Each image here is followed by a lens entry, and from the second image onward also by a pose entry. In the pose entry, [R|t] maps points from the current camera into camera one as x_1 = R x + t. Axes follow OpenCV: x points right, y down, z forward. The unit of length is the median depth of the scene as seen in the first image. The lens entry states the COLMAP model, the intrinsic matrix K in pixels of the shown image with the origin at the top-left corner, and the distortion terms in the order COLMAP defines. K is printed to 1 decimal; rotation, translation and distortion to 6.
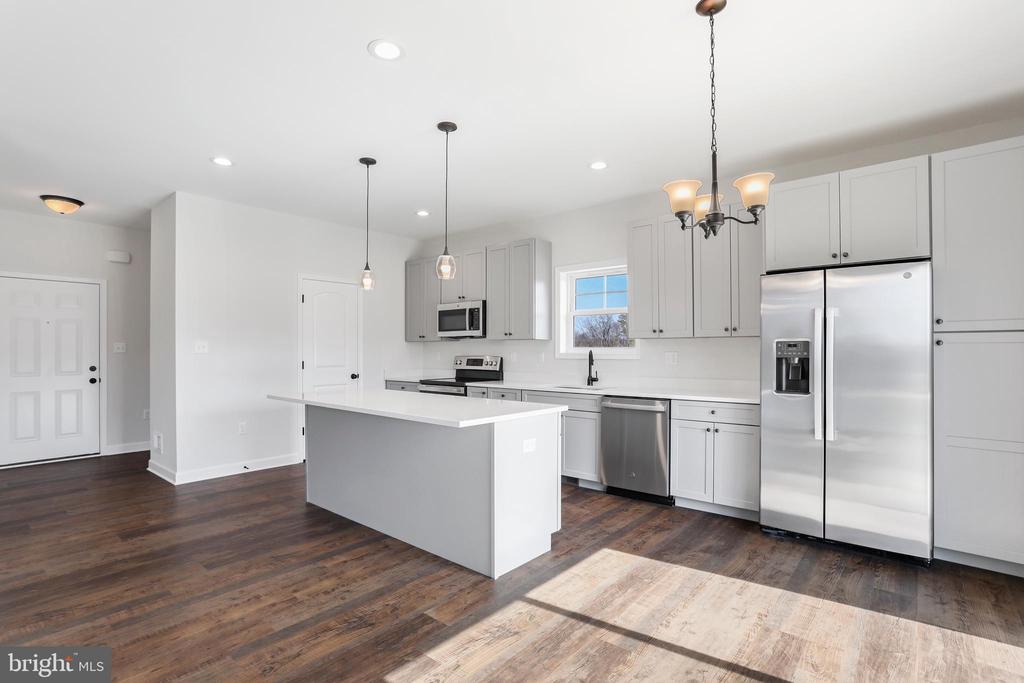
lens RADIAL K [[500.7, 0, 509.0], [0, 500.7, 351.2], [0, 0, 1]] dist [-0.055105, 0.029647]
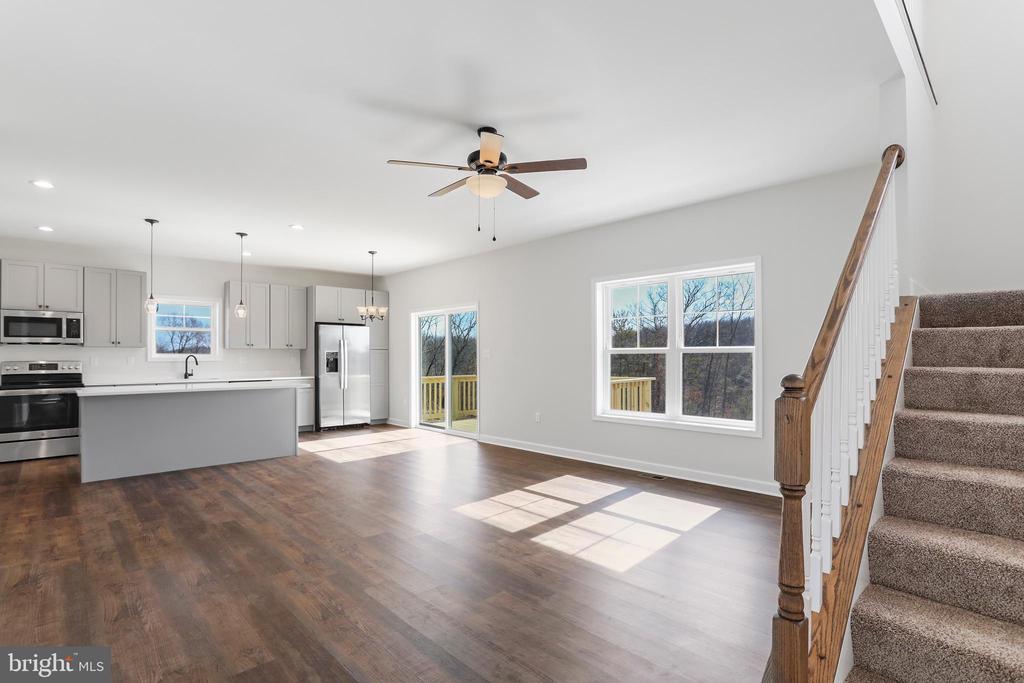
lens RADIAL K [[500.7, 0, 509.0], [0, 500.7, 351.2], [0, 0, 1]] dist [-0.055105, 0.029647]
pose [[0.119786, 0.004429, 0.992790, -2.122383], [0.000770, 0.999989, -0.004554, -0.012917], [-0.992799, 0.001310, 0.119782, -0.245685]]
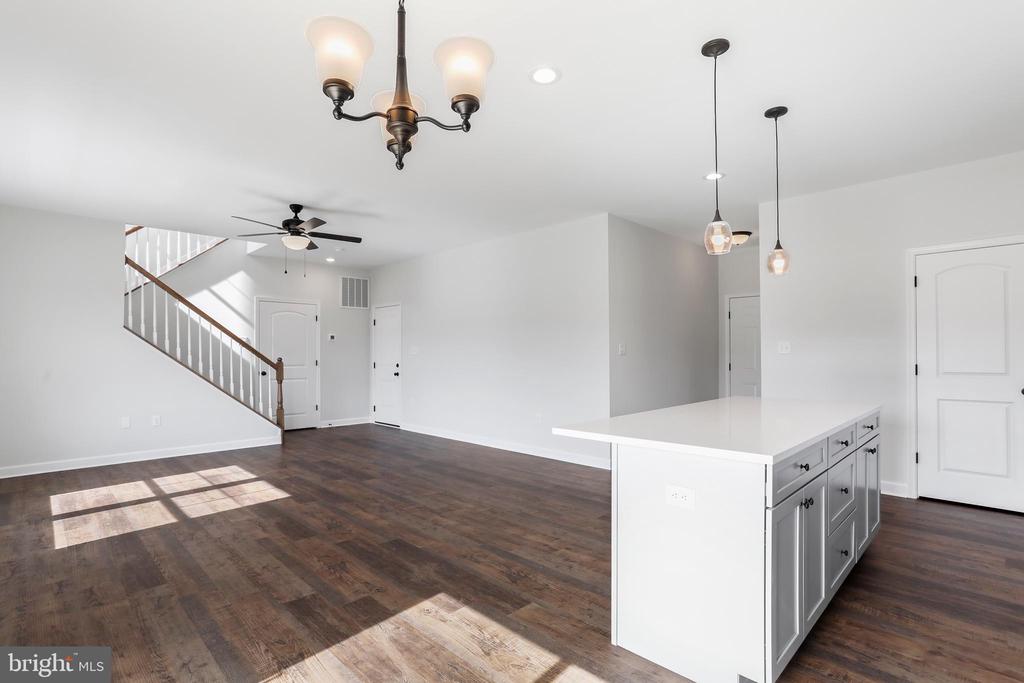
lens RADIAL K [[500.7, 0, 509.0], [0, 500.7, 351.2], [0, 0, 1]] dist [-0.055105, 0.029647]
pose [[-0.094672, -0.006736, -0.995486, 0.731868], [0.006391, 0.999952, -0.007374, 0.004193], [0.995488, -0.007061, -0.094625, 0.877447]]
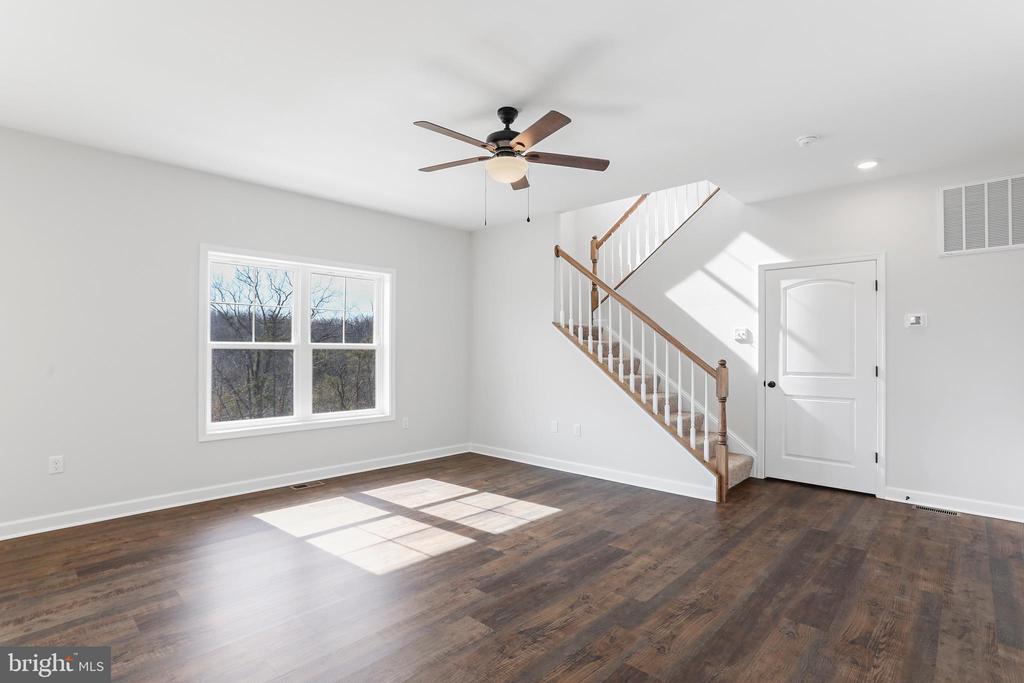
lens RADIAL K [[500.7, 0, 509.0], [0, 500.7, 351.2], [0, 0, 1]] dist [-0.055105, 0.029647]
pose [[-0.998177, -0.007077, 0.059946, -1.031772], [-0.007313, 0.999966, -0.003729, -0.005494], [-0.059917, -0.004161, -0.998195, 1.035174]]
